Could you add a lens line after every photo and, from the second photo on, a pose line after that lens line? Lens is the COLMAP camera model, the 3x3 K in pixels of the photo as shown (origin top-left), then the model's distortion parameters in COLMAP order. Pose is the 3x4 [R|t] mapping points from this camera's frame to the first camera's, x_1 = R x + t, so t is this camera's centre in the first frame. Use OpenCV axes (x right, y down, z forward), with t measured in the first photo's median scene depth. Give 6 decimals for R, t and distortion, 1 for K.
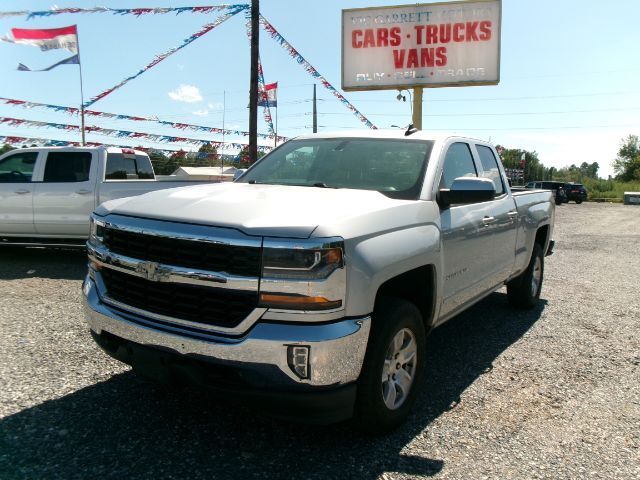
lens RADIAL K [[521.1, 0, 331.9], [0, 521.1, 240.7], [0, 0, 1]] dist [0.001266, -0.001561]
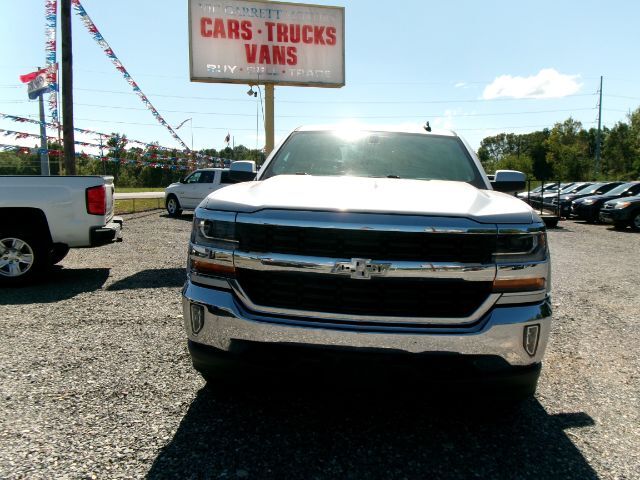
lens RADIAL K [[527.2, 0, 326.3], [0, 527.2, 241.8], [0, 0, 1]] dist [-0.002524, -0.003274]
pose [[0.887232, -0.051065, 0.458489, -0.219793], [0.050372, 0.998636, 0.013749, -0.000888], [-0.458566, 0.010896, 0.888594, 0.056654]]
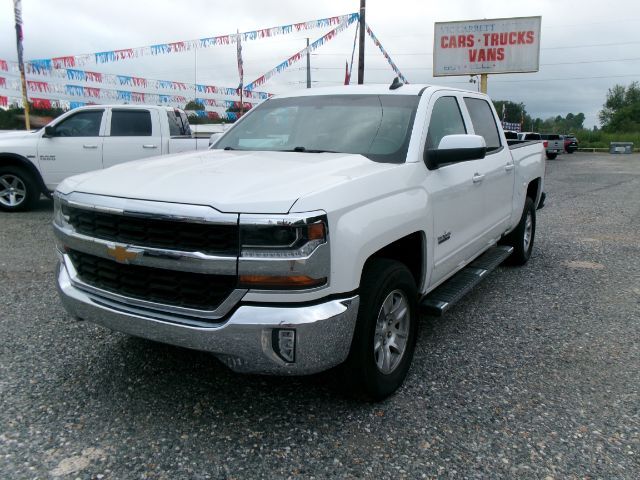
lens RADIAL K [[536.0, 0, 318.8], [0, 536.0, 250.0], [0, 0, 1]] dist [-0.002782, -0.001421]
pose [[0.999608, -0.021015, 0.018484, -0.365226], [0.019158, 0.995247, 0.095480, 0.060671], [-0.020403, -0.095089, 0.995260, -0.612923]]
